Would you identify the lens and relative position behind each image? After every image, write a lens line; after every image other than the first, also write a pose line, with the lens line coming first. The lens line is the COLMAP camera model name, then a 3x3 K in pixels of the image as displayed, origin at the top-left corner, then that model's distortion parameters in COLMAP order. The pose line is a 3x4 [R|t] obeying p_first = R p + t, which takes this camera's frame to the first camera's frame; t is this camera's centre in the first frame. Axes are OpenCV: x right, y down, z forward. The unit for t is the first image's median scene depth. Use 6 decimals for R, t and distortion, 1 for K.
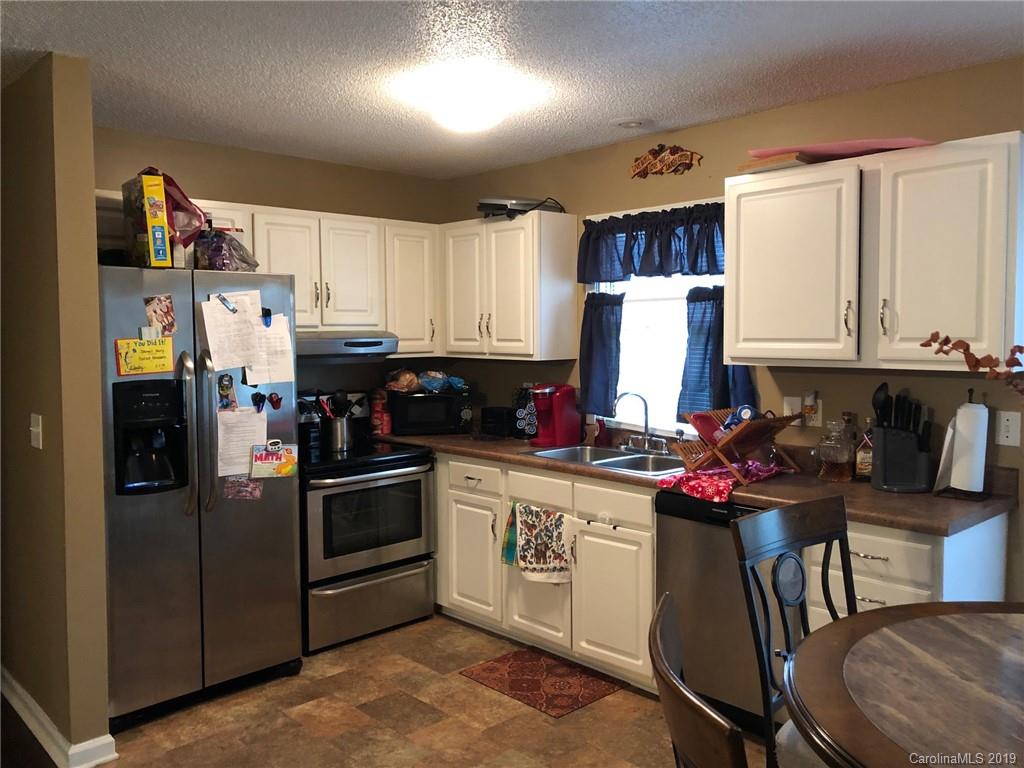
lens RADIAL K [[837.0, 0, 510.0], [0, 837.0, 382.9], [0, 0, 1]] dist [-0.001200, -0.027301]
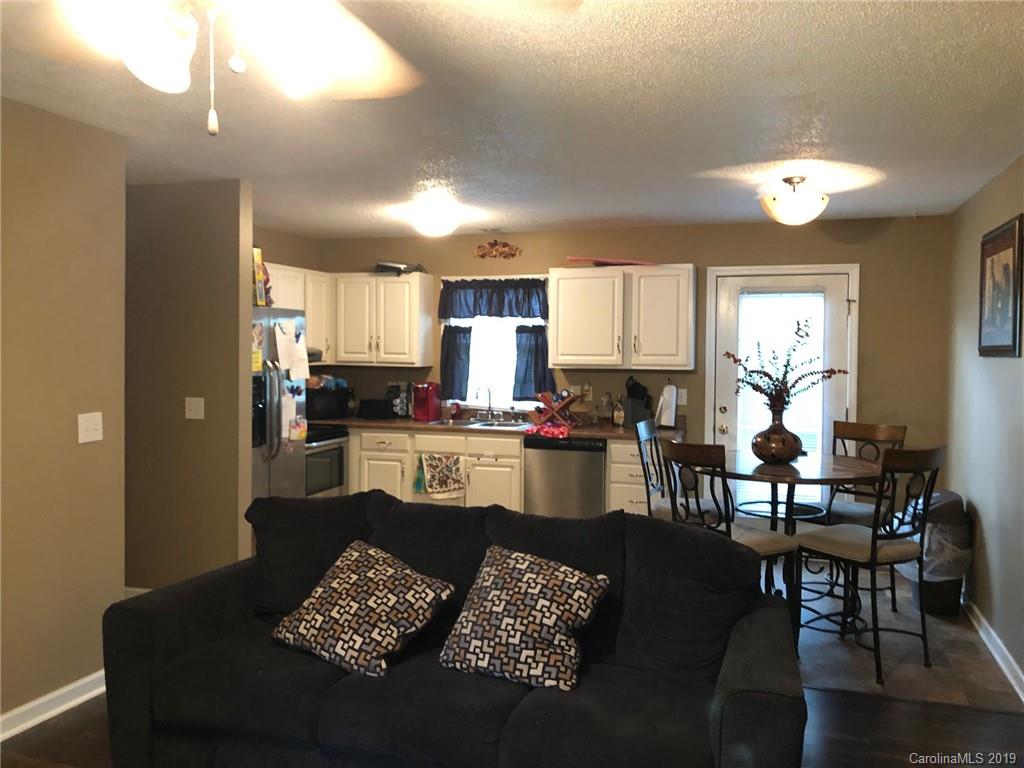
lens RADIAL K [[837.0, 0, 512.4], [0, 837.0, 384.1], [0, 0, 1]] dist [-0.001200, -0.027301]
pose [[0.870970, -0.006634, 0.491291, -0.658988], [0.016476, 0.999741, -0.015710, 0.037834], [-0.491059, 0.021777, 0.870854, -0.520647]]
